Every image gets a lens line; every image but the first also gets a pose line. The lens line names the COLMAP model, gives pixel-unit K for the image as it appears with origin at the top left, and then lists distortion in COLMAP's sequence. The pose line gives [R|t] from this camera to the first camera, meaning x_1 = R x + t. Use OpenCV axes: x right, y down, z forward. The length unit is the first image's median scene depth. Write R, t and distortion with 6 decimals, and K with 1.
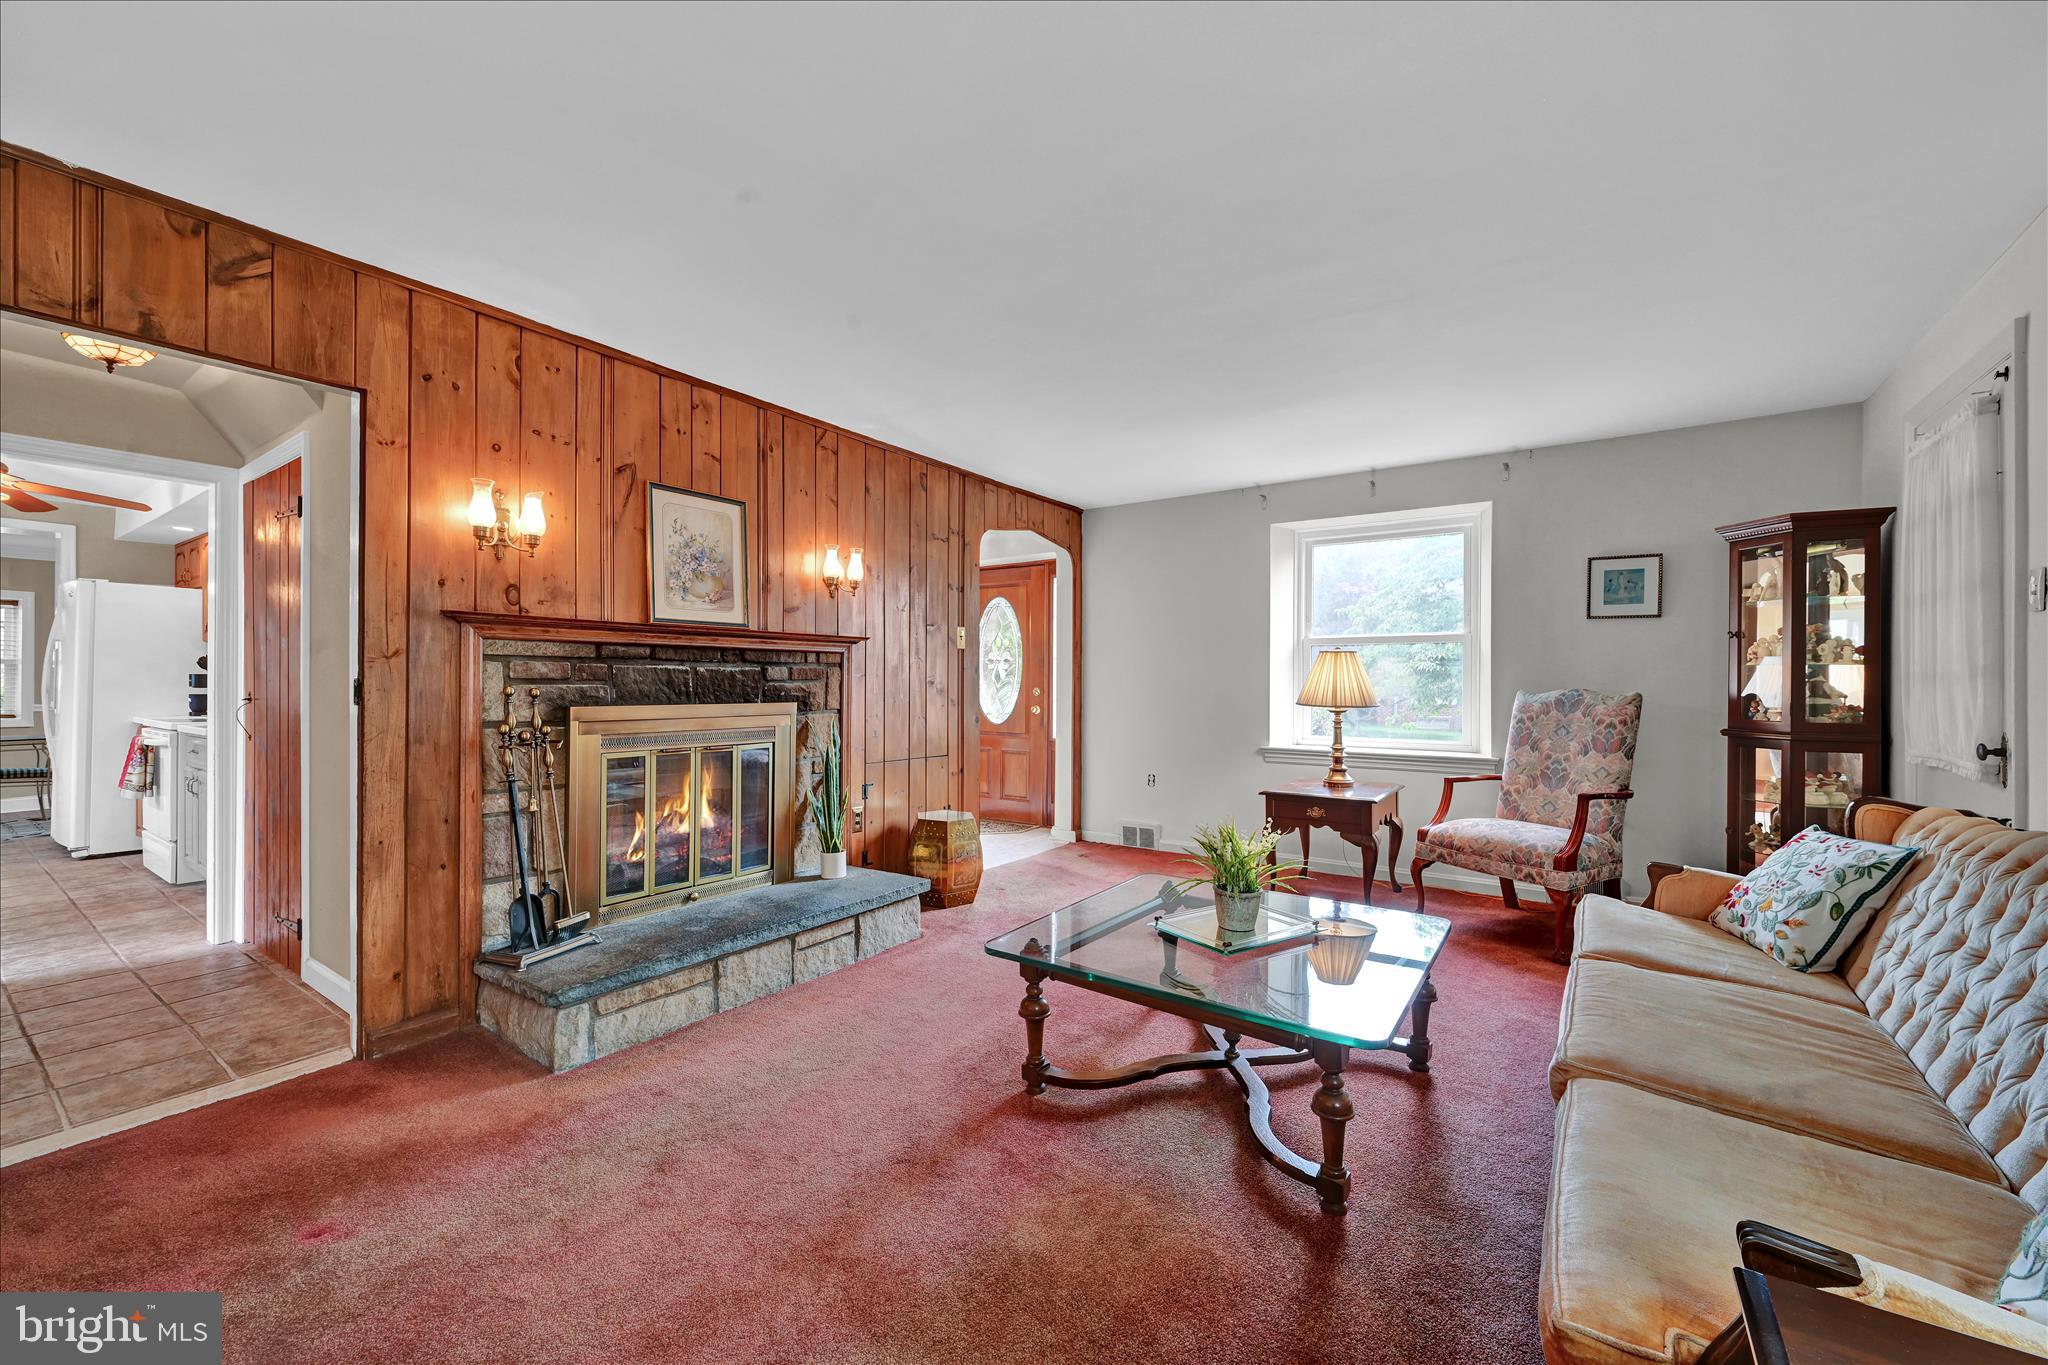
lens RADIAL K [[816.8, 0, 1024.7], [0, 816.8, 679.7], [0, 0, 1]] dist [-0.000005, -0.000006]
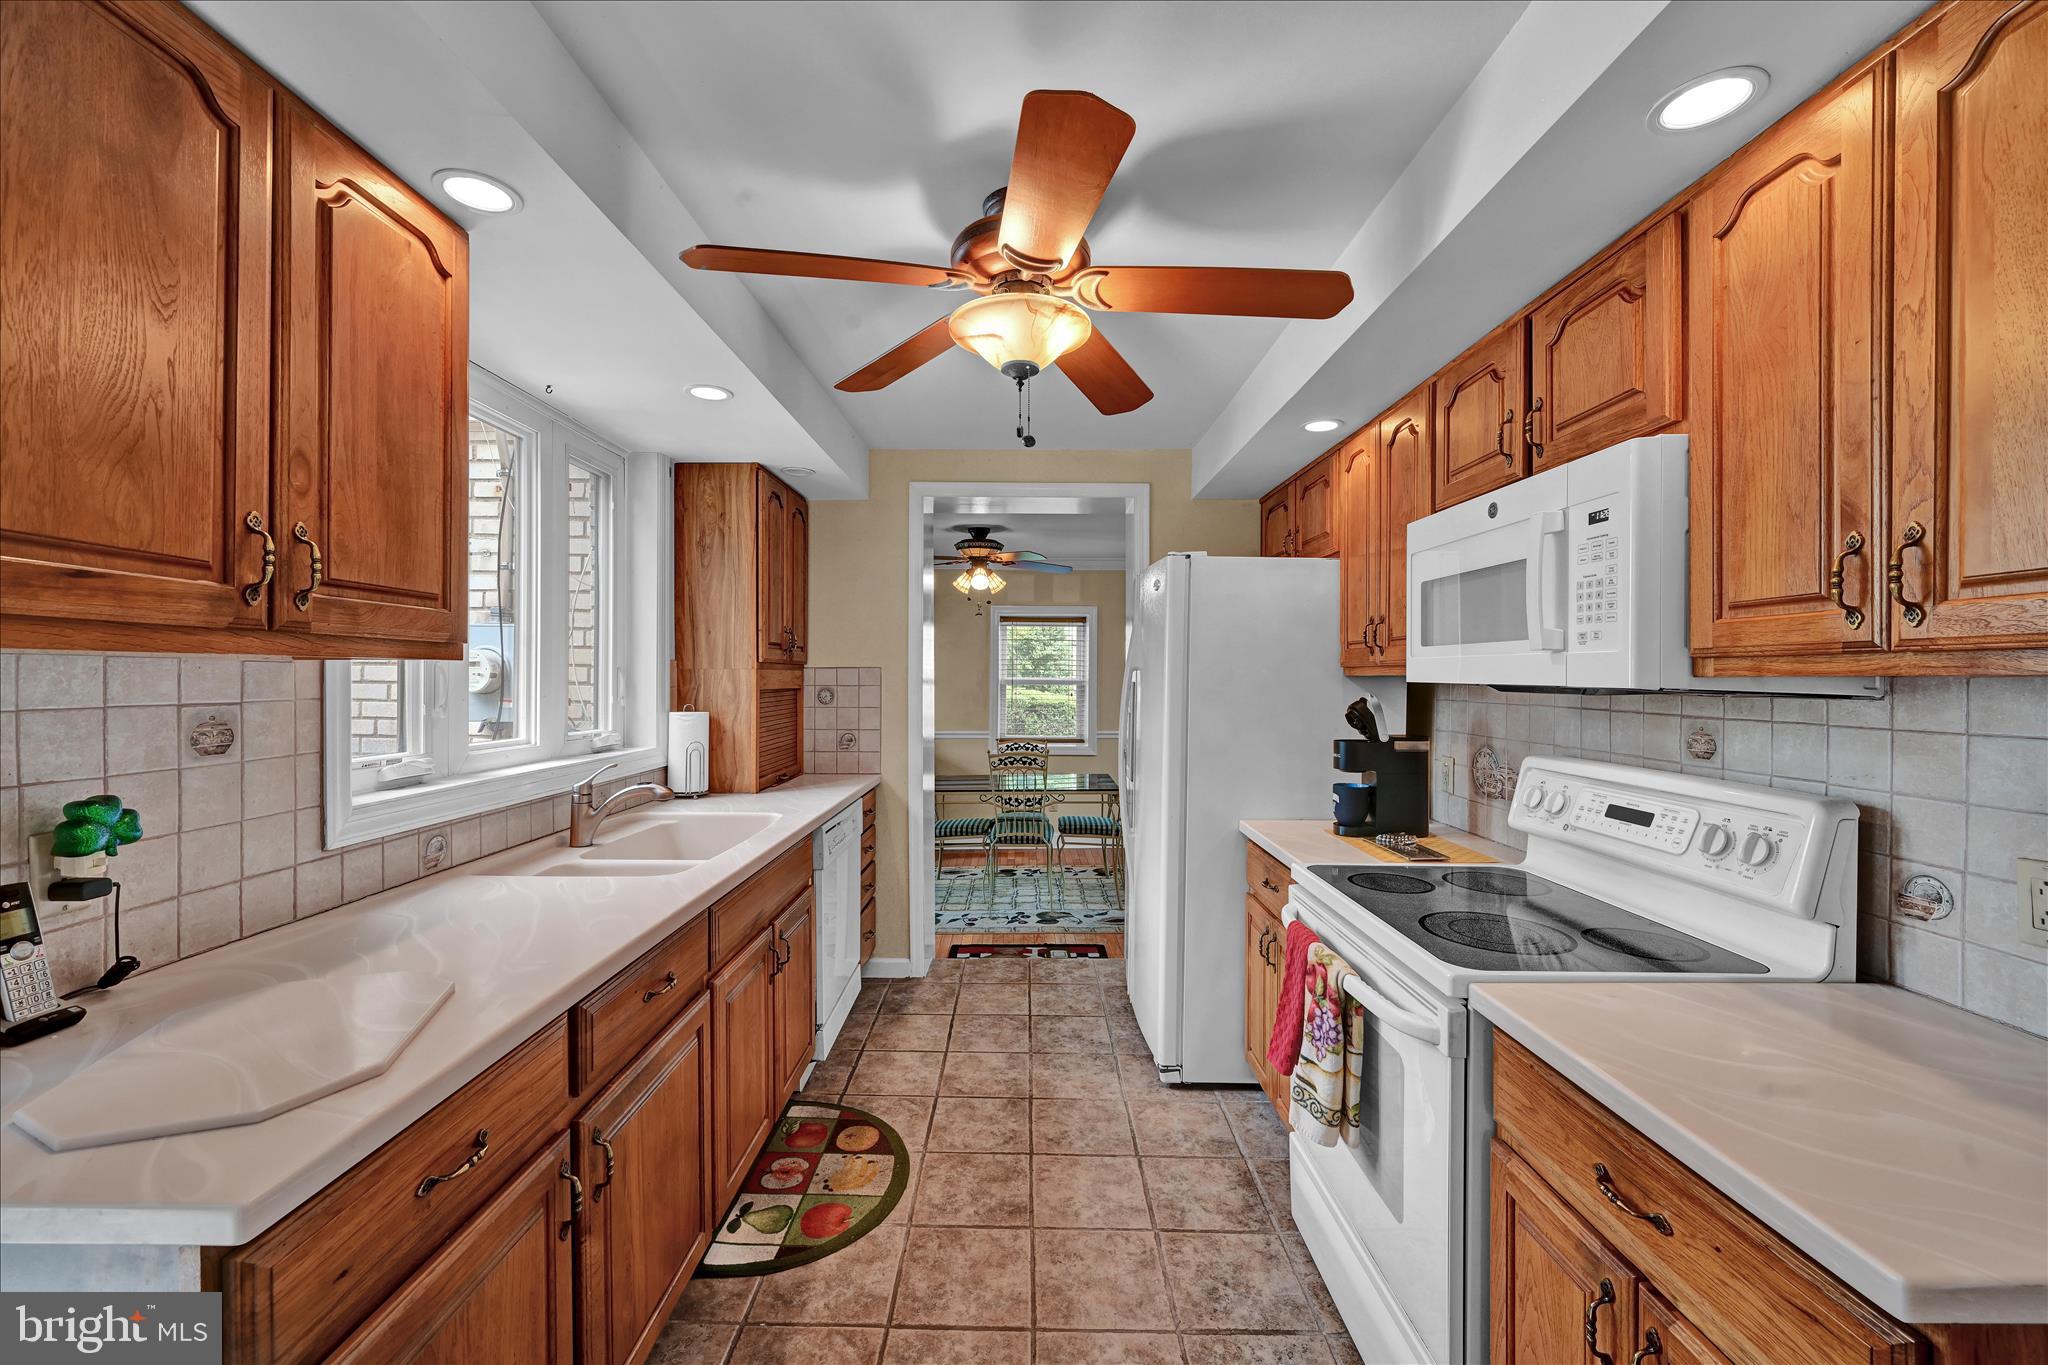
lens RADIAL K [[816.8, 0, 1025.3], [0, 816.8, 677.1], [0, 0, 1]] dist [-0.000005, -0.000006]
pose [[0.576644, 0.000890, -0.816995, -0.776994], [-0.000812, 1.000000, 0.000517, -0.043649], [0.816995, 0.000365, 0.576645, 0.617723]]
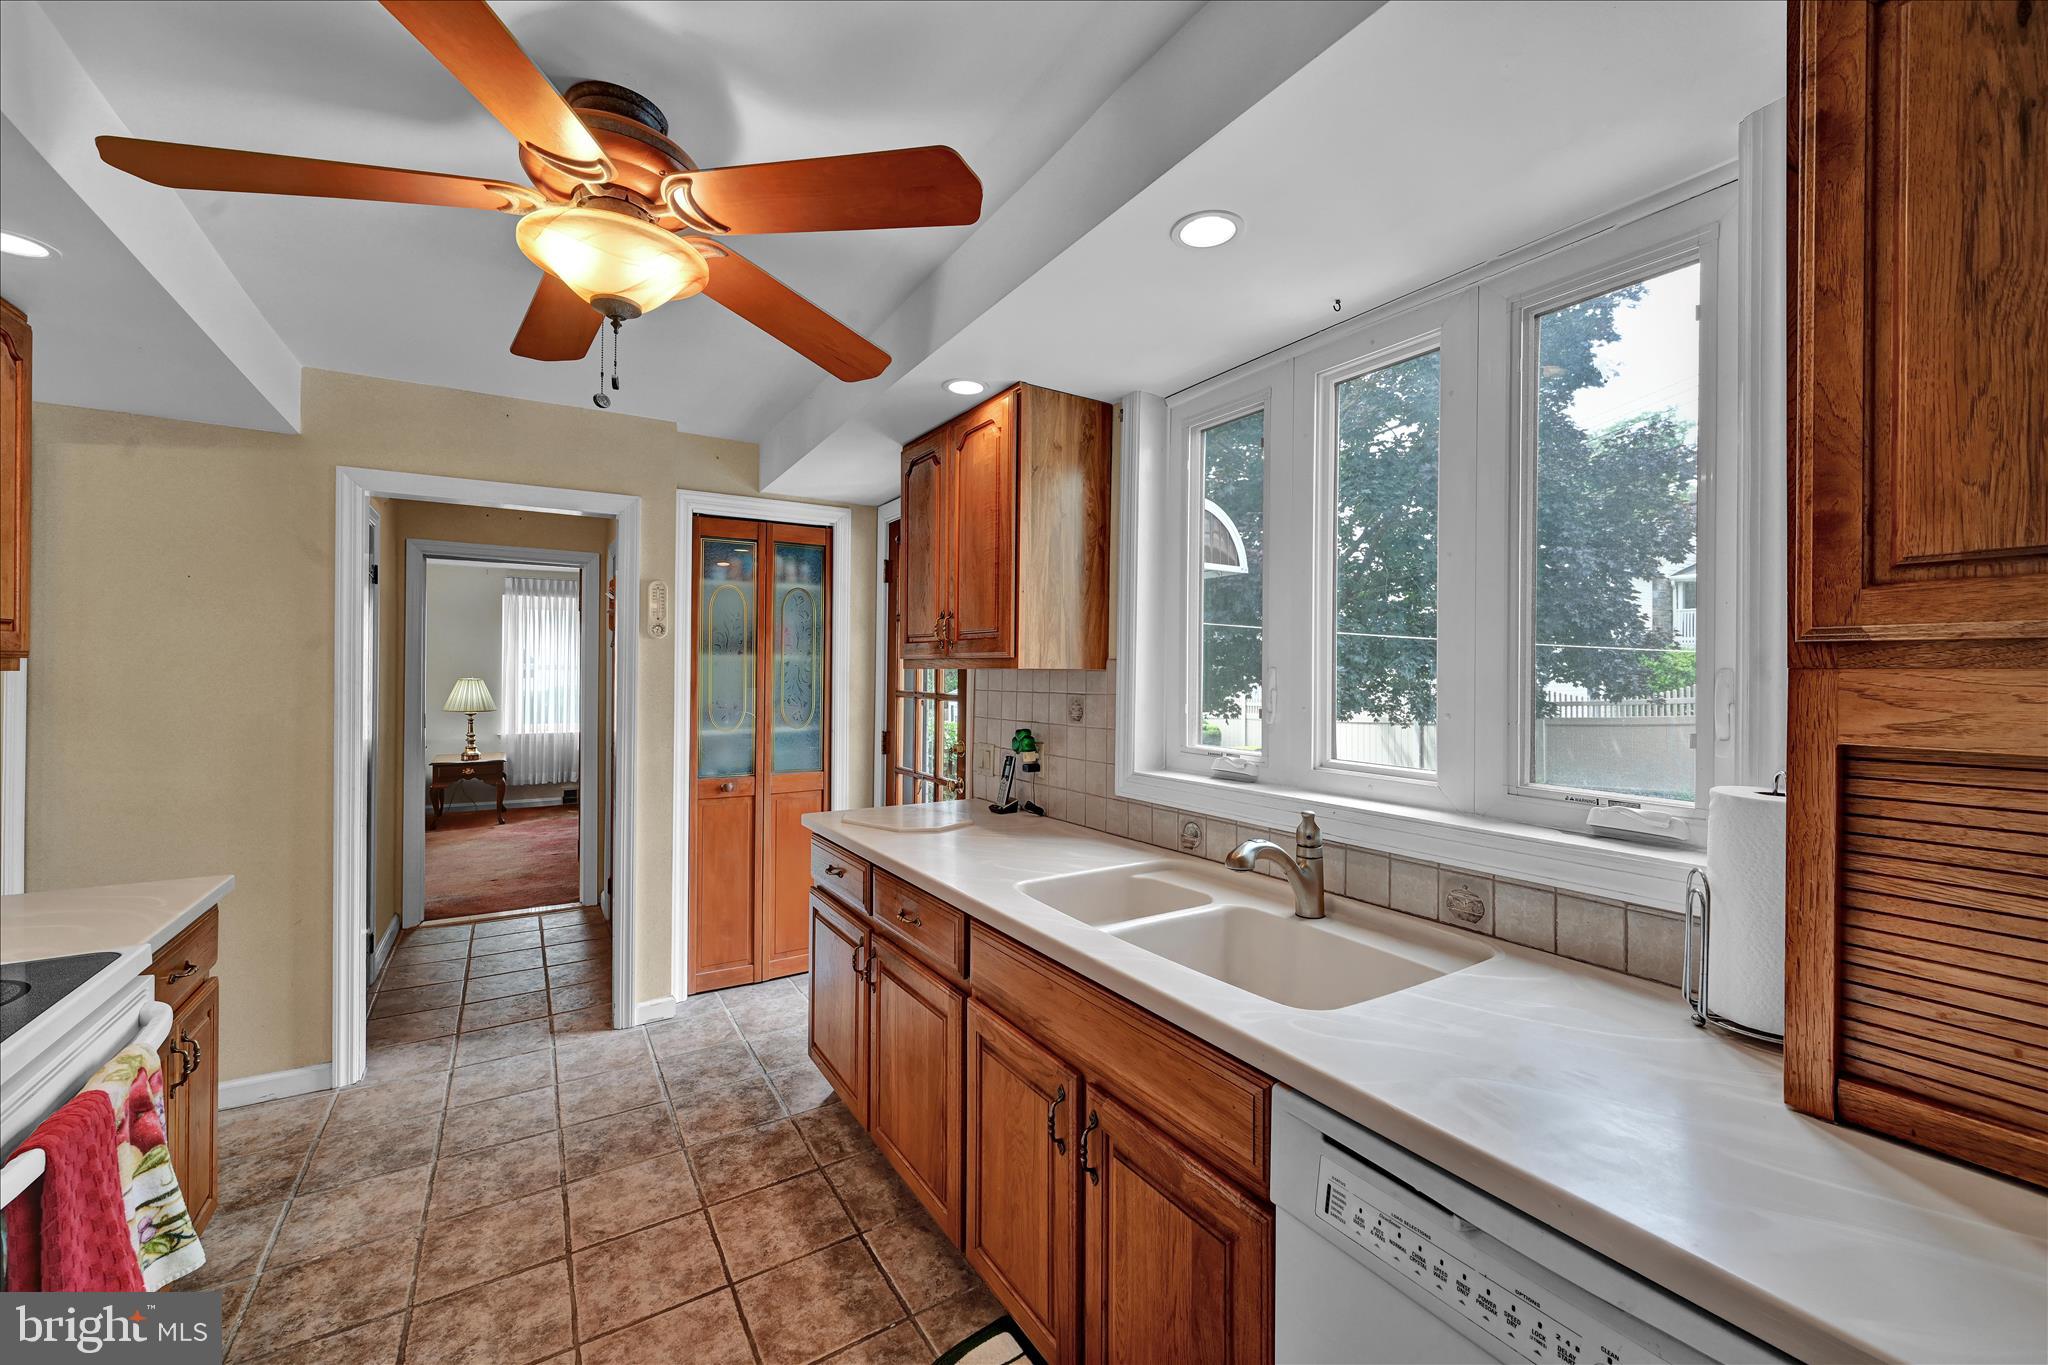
lens RADIAL K [[816.8, 0, 1028.8], [0, 816.8, 679.7], [0, 0, 1]] dist [-0.000005, -0.000006]
pose [[-0.925325, -0.007953, 0.379092, -1.549092], [-0.006889, 0.999968, 0.004162, -0.045679], [-0.379113, 0.001239, -0.925350, 1.212393]]
